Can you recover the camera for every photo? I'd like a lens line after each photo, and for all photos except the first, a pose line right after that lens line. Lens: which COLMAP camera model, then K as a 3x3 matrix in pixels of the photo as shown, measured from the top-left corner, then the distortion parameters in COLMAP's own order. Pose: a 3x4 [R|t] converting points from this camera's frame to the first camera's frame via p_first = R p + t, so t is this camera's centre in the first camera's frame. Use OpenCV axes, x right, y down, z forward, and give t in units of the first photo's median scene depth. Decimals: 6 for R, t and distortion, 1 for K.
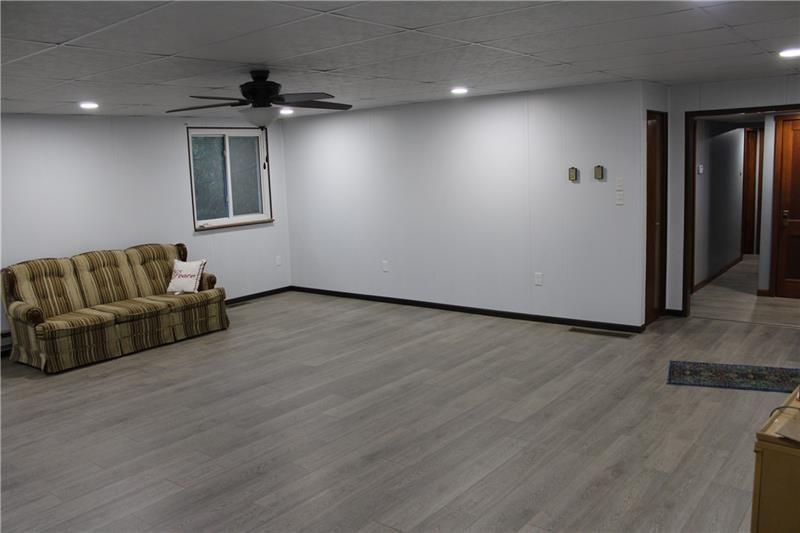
lens RADIAL K [[683.4, 0, 400.0], [0, 683.4, 266.5], [0, 0, 1]] dist [-0.115016, 0.005474]
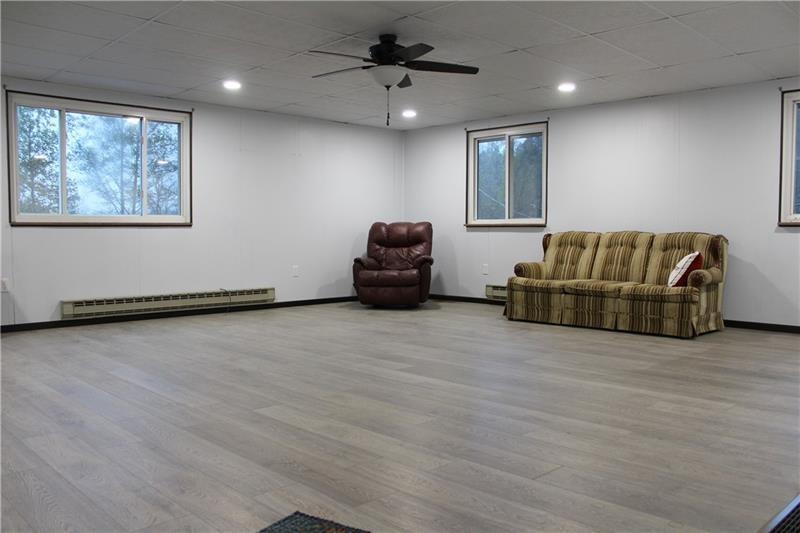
lens RADIAL K [[683.4, 0, 400.0], [0, 683.4, 266.5], [0, 0, 1]] dist [-0.115016, 0.005474]
pose [[-0.137700, 0.084611, -0.986853, 0.791992], [-0.150424, 0.983001, 0.105270, -0.033235], [0.978985, 0.162943, -0.122632, 1.081979]]
